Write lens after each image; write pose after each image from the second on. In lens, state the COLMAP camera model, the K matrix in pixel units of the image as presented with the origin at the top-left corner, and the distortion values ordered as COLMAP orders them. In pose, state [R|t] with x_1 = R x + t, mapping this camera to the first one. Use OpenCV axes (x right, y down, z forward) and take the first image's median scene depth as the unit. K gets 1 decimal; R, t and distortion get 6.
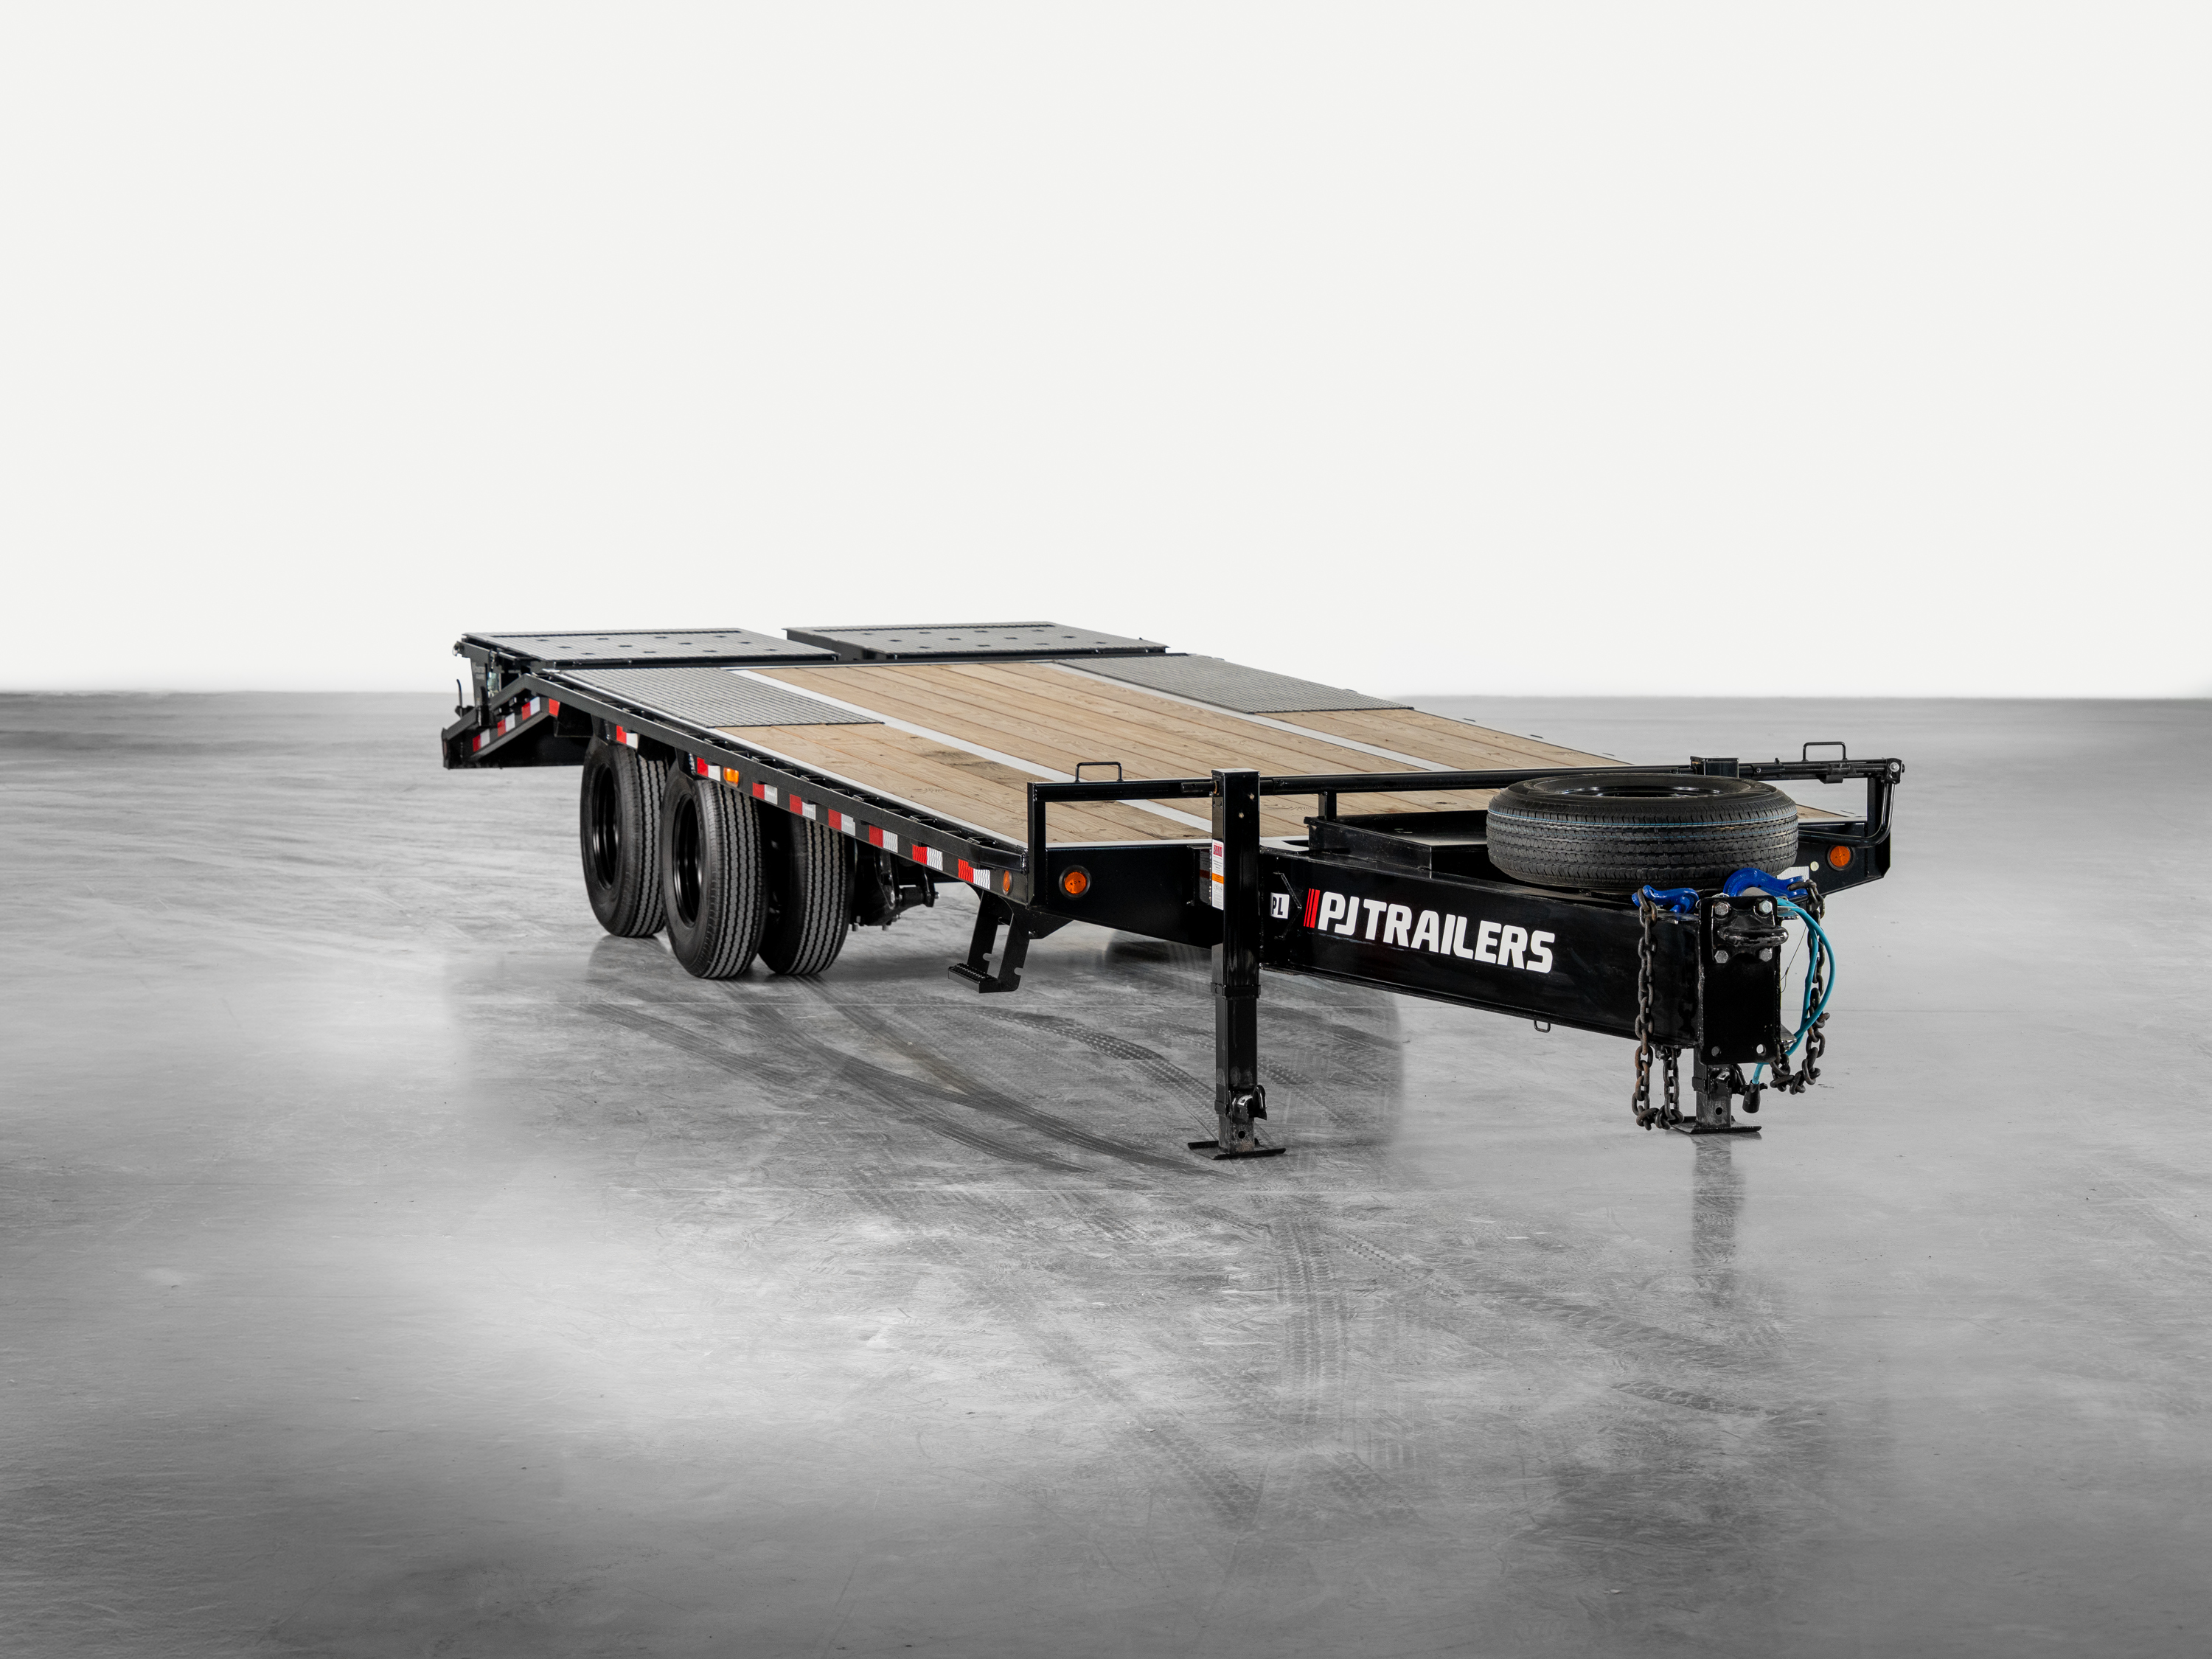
lens RADIAL K [[6275.3, 0, 1106.0], [0, 6275.3, 829.5], [0, 0, 1]] dist [-0.031143, 0.489963]
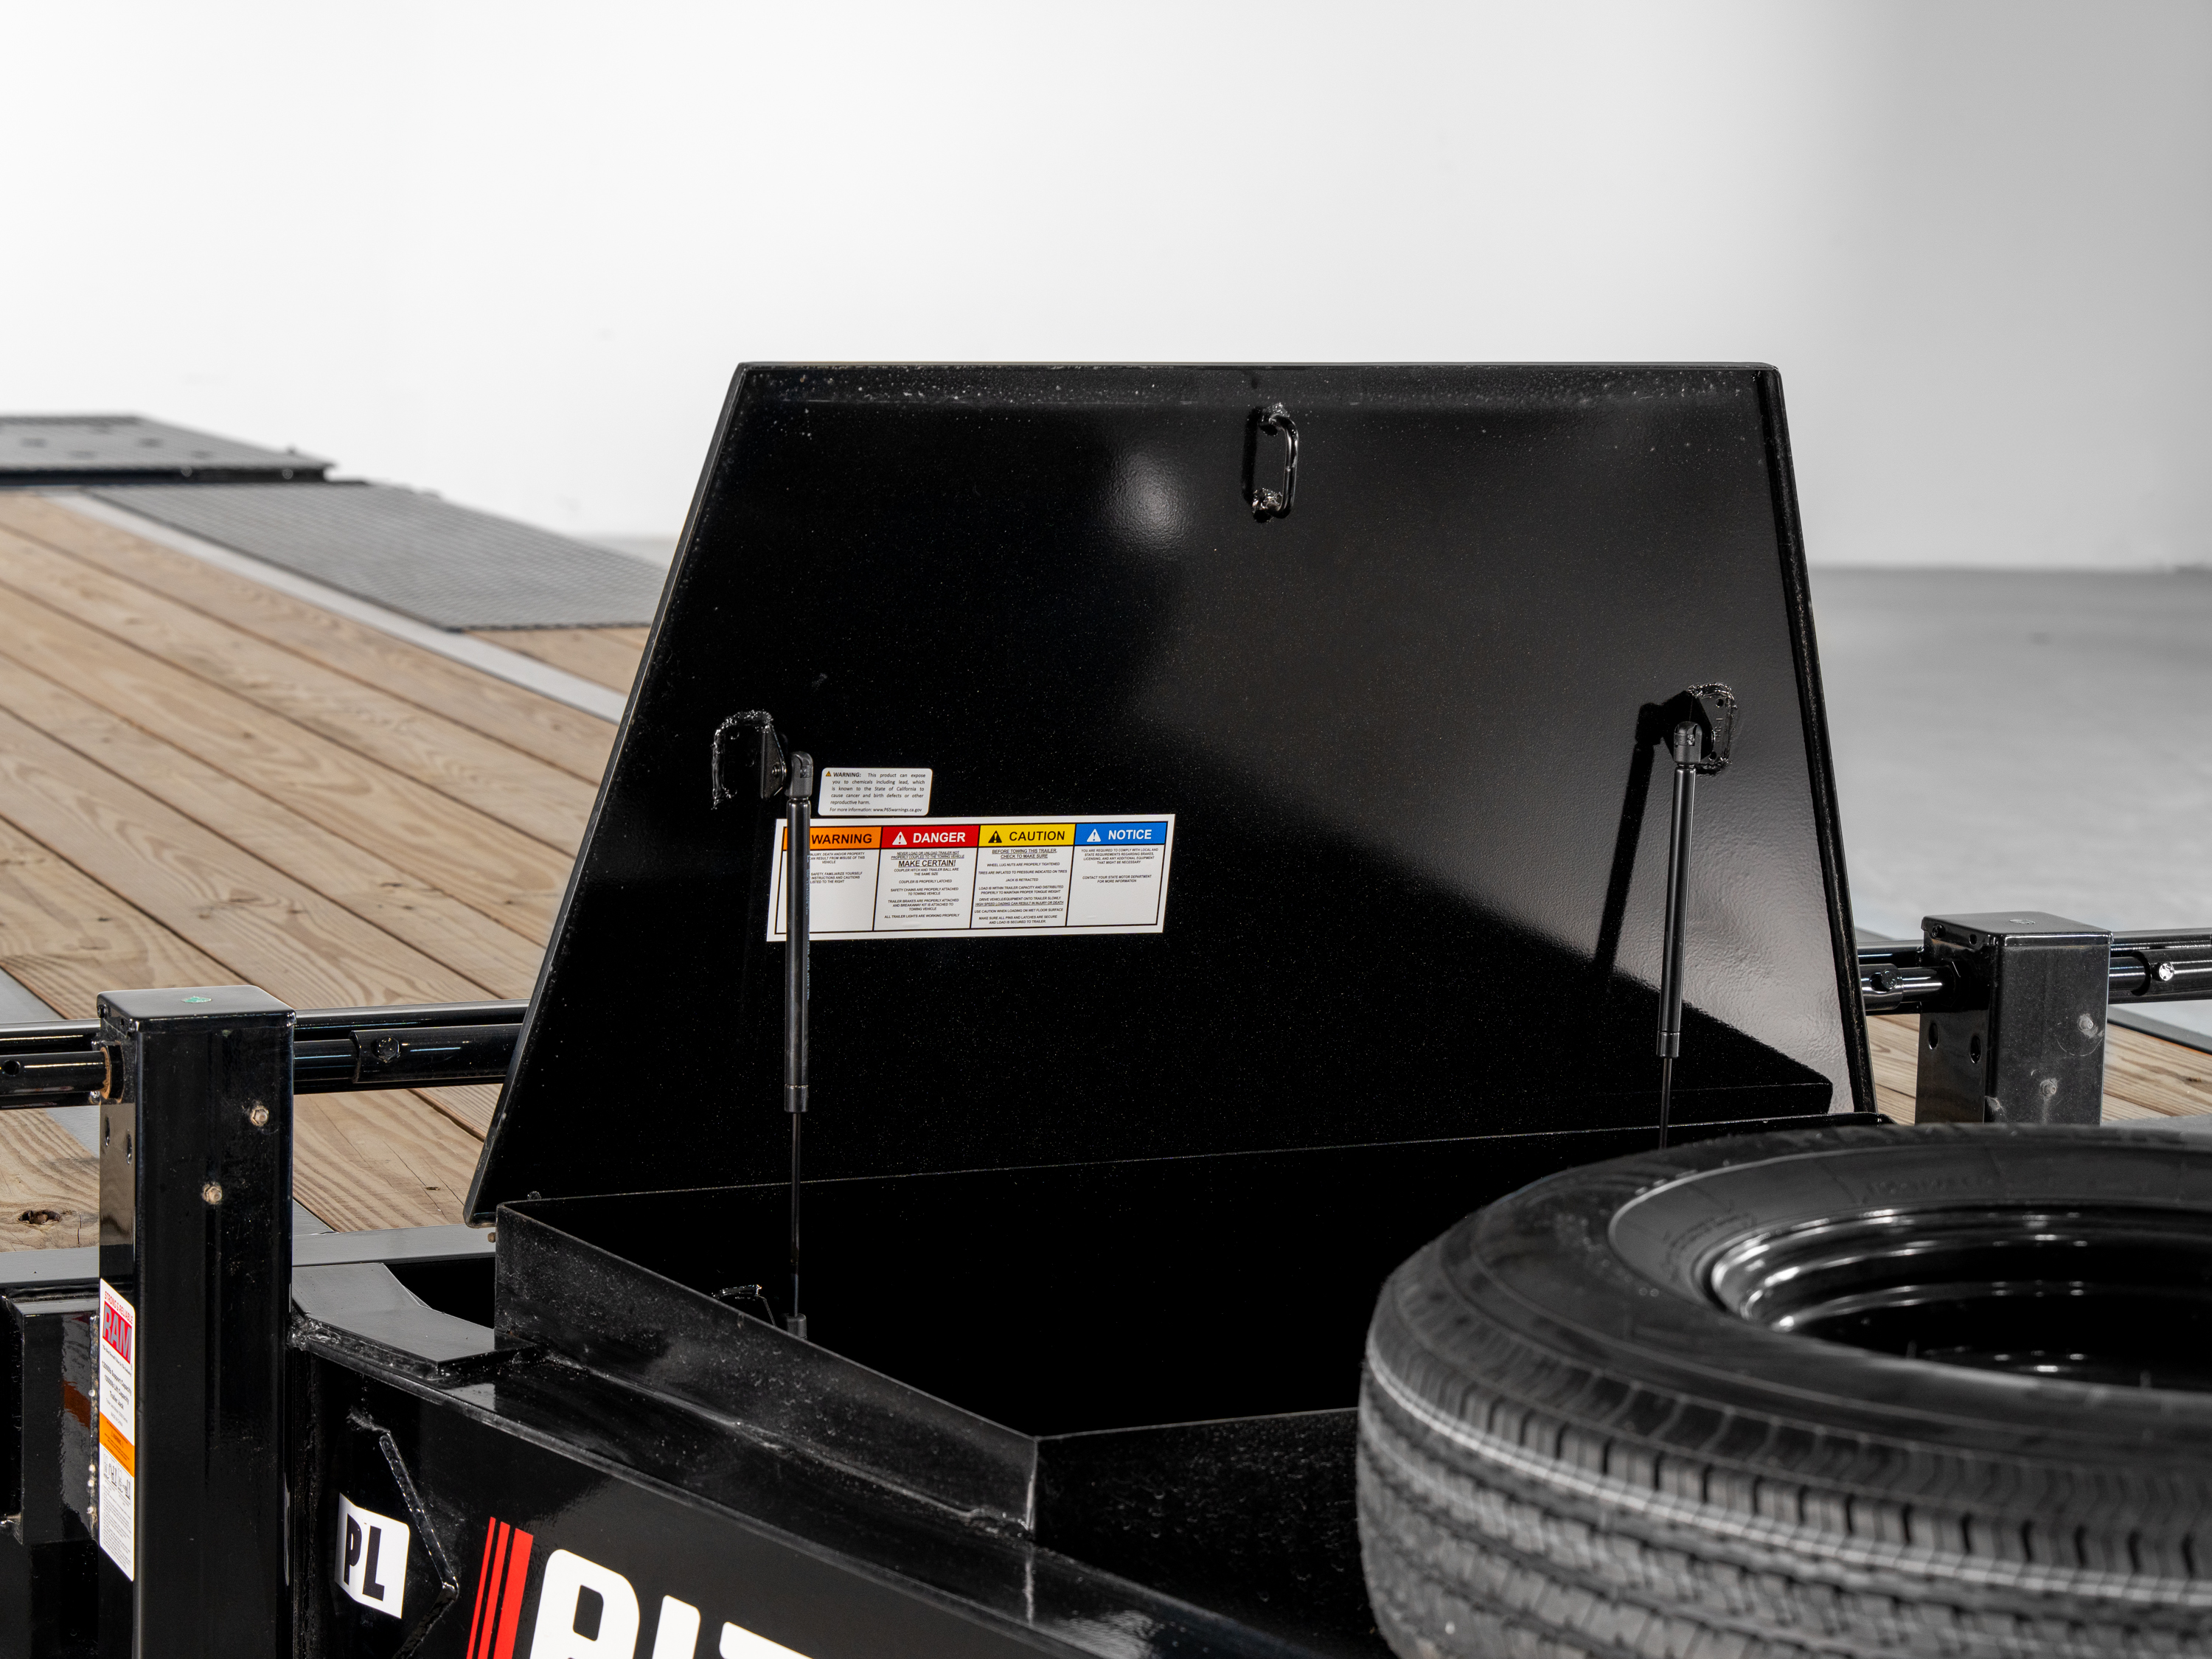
lens RADIAL K [[5368.6, 0, 968.1], [0, 5368.6, 834.9], [0, 0, 1]] dist [0.066516, 0.116553]
pose [[0.995882, 0.014170, 0.089543, 0.031609], [-0.017738, 0.999075, 0.039173, -0.024422], [-0.088905, -0.040600, 0.995212, 0.792794]]
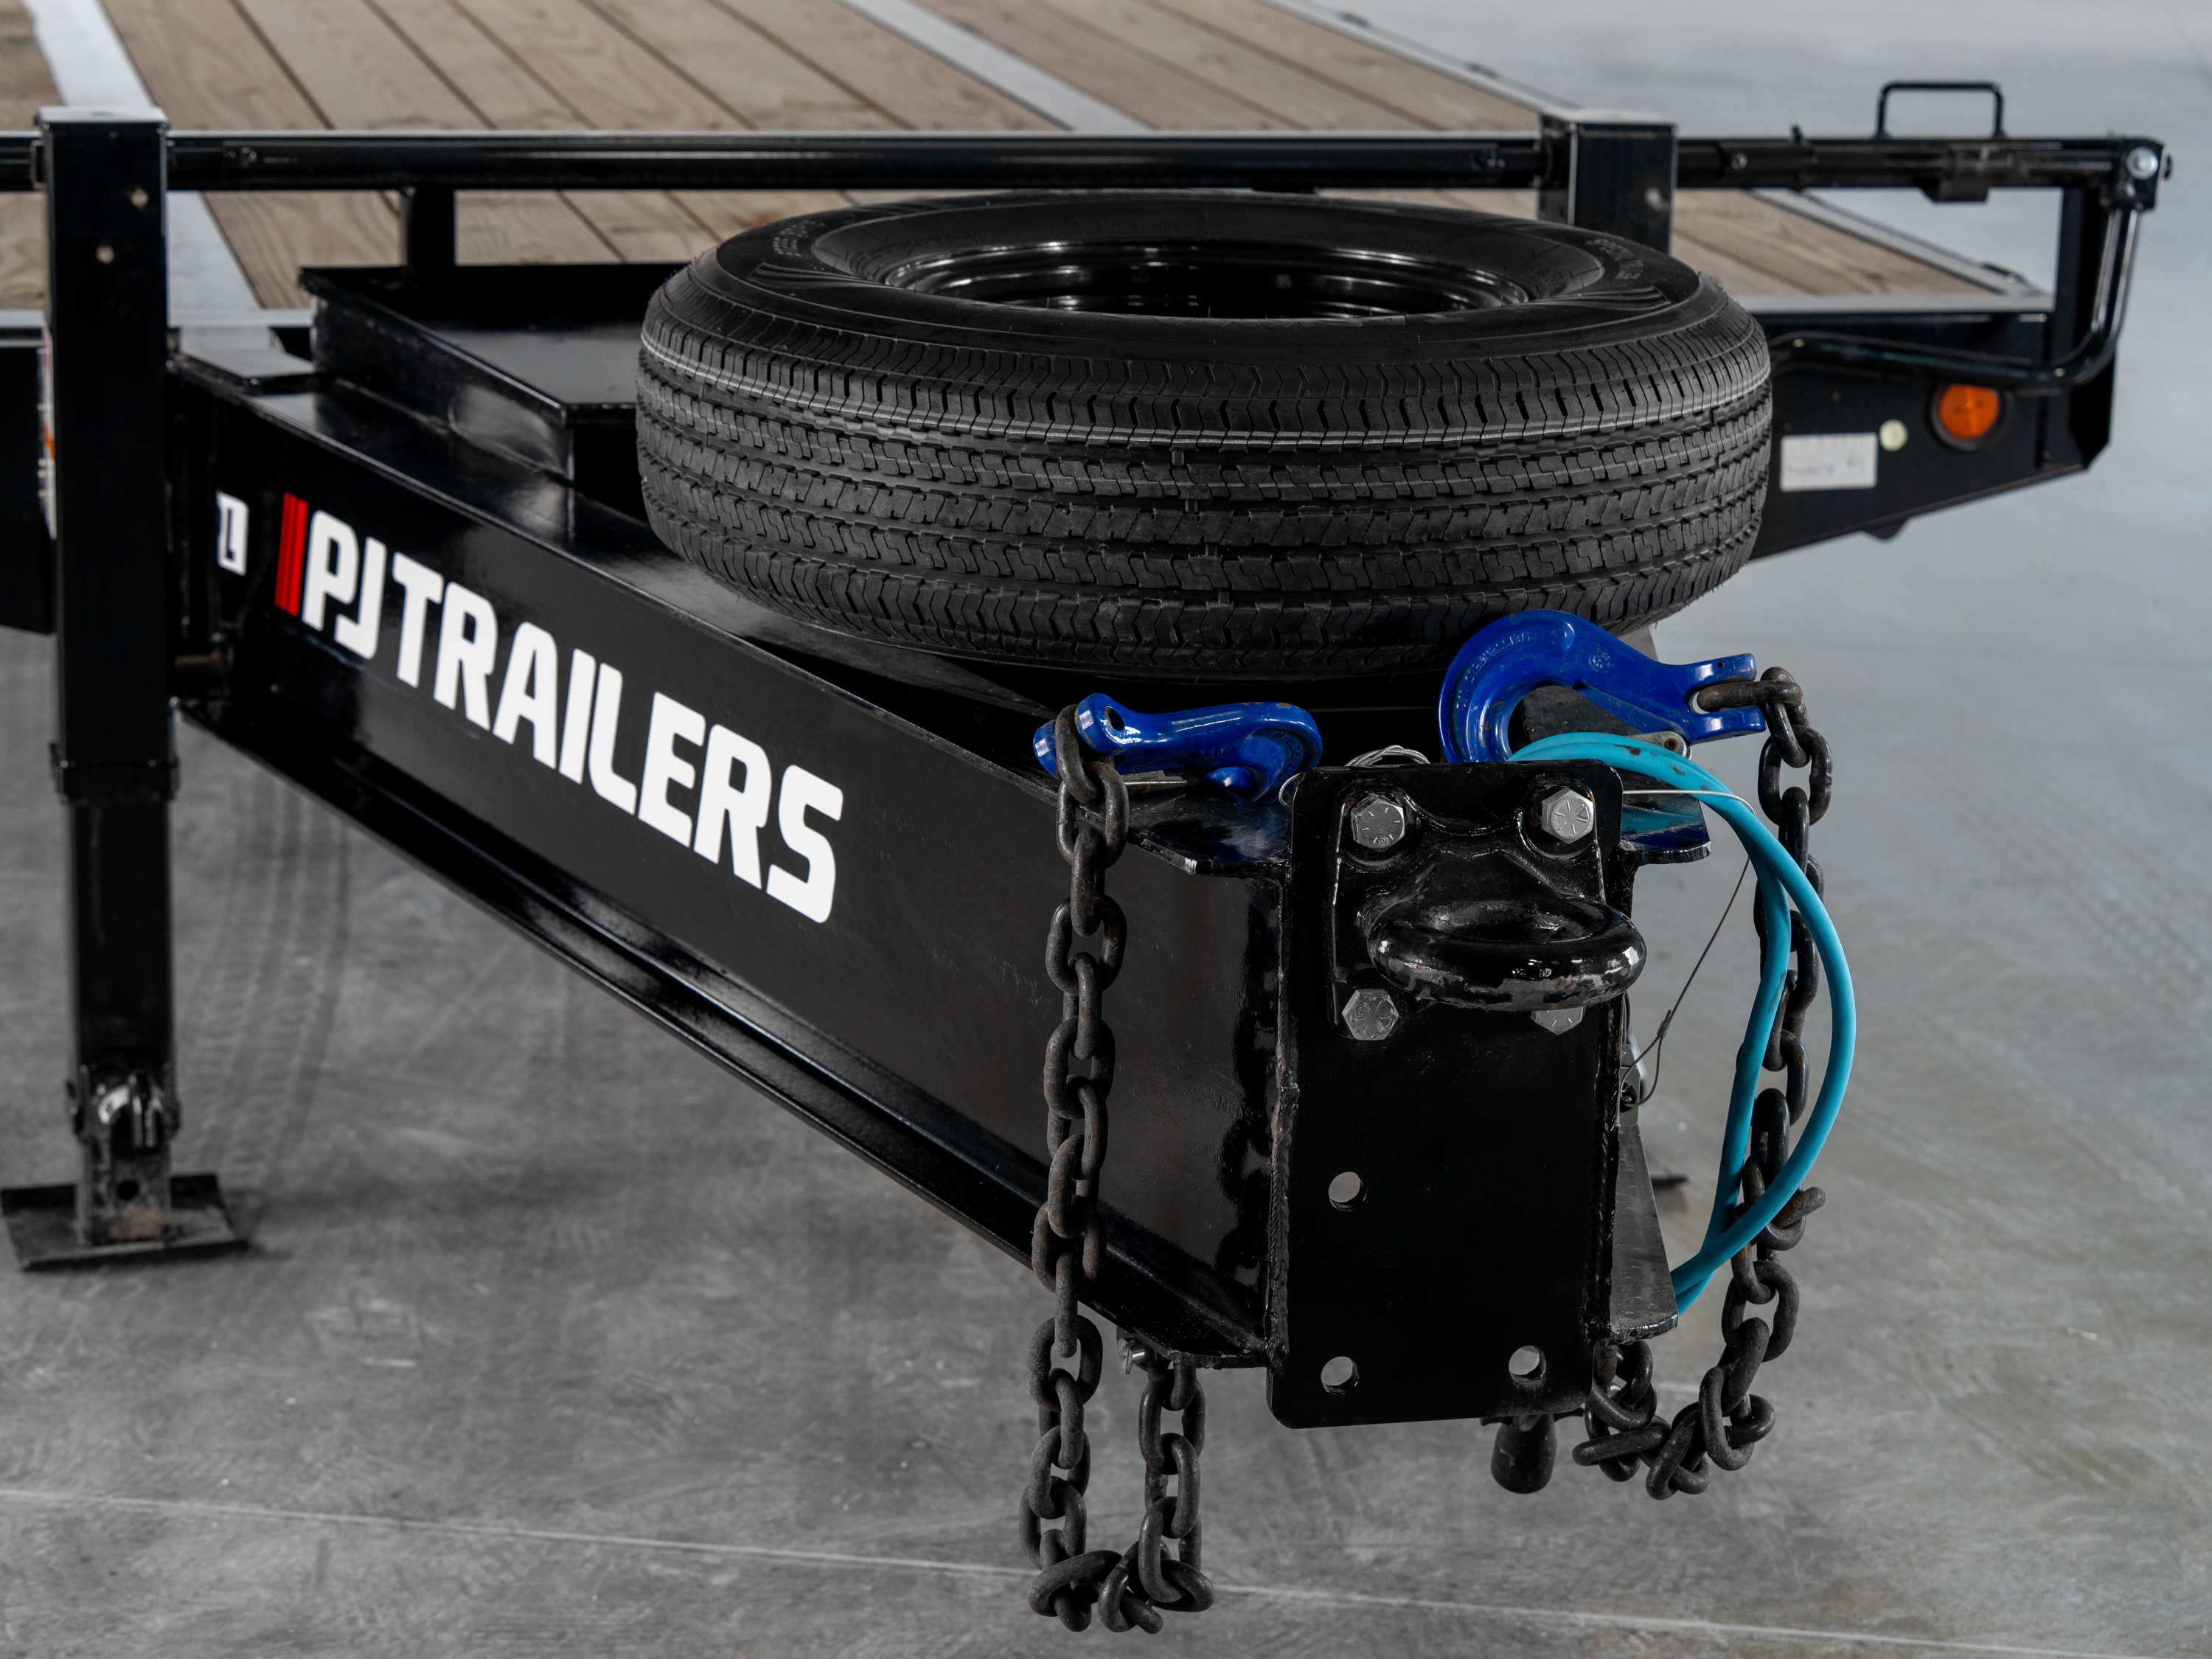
lens RADIAL K [[5368.6, 0, 968.1], [0, 5368.6, 834.9], [0, 0, 1]] dist [0.066516, 0.116553]
pose [[0.995695, 0.048623, -0.078912, 0.089747], [-0.036649, 0.988508, 0.146656, -0.015094], [0.085136, -0.143132, 0.986035, 0.722109]]
